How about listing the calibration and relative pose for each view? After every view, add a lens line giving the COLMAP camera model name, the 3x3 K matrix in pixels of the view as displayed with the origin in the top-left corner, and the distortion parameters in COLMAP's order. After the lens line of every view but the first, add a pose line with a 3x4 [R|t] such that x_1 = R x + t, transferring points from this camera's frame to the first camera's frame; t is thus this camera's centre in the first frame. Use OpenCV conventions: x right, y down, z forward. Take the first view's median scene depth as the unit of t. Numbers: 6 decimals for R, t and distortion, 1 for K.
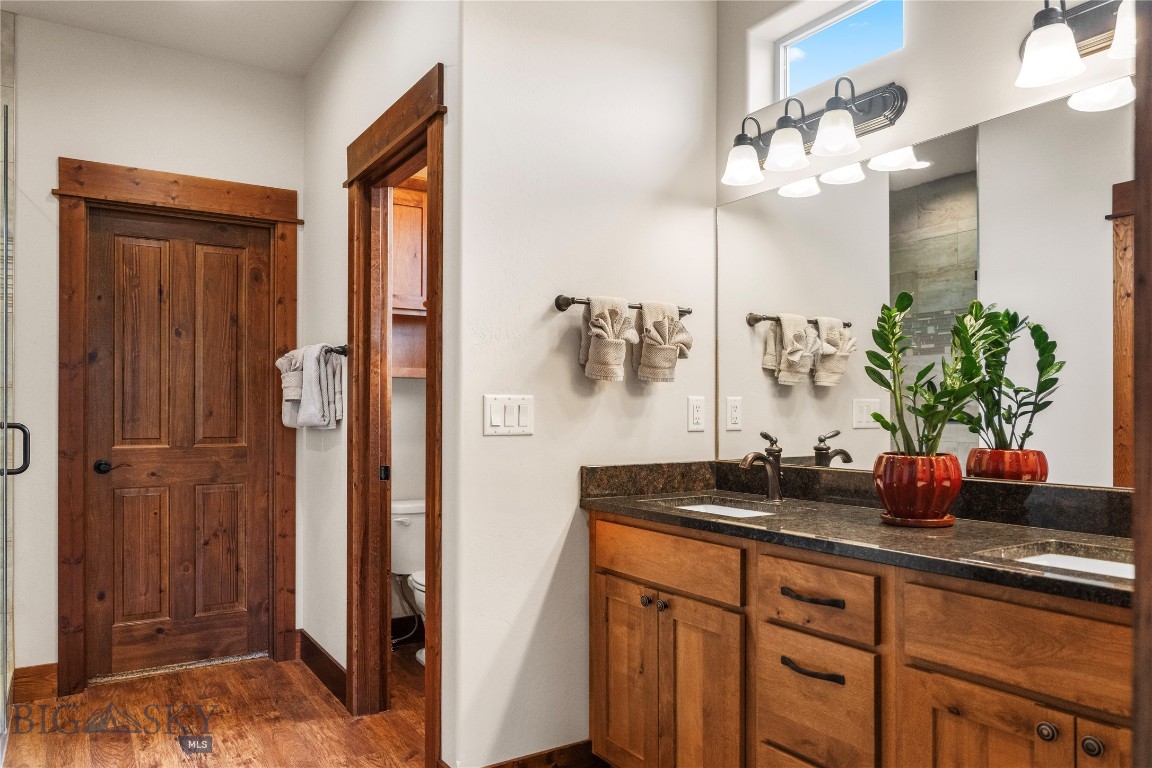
lens RADIAL K [[792.3, 0, 570.9], [0, 792.3, 420.6], [0, 0, 1]] dist [-0.012374, 0.008352]
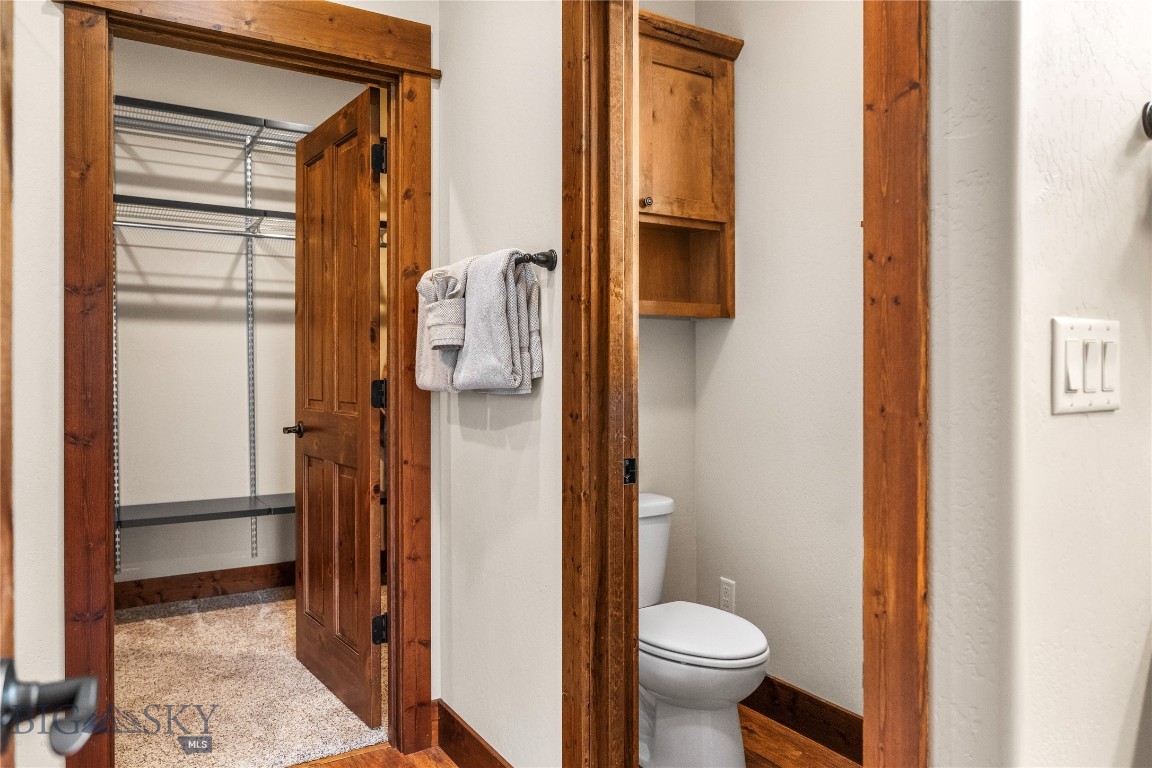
lens RADIAL K [[792.3, 0, 576.8], [0, 792.3, 379.5], [0, 0, 1]] dist [-0.012374, 0.008352]
pose [[0.999903, -0.003727, -0.013434, -0.255026], [0.003744, 0.999992, 0.001253, -0.000785], [0.013429, -0.001304, 0.999909, 0.410576]]
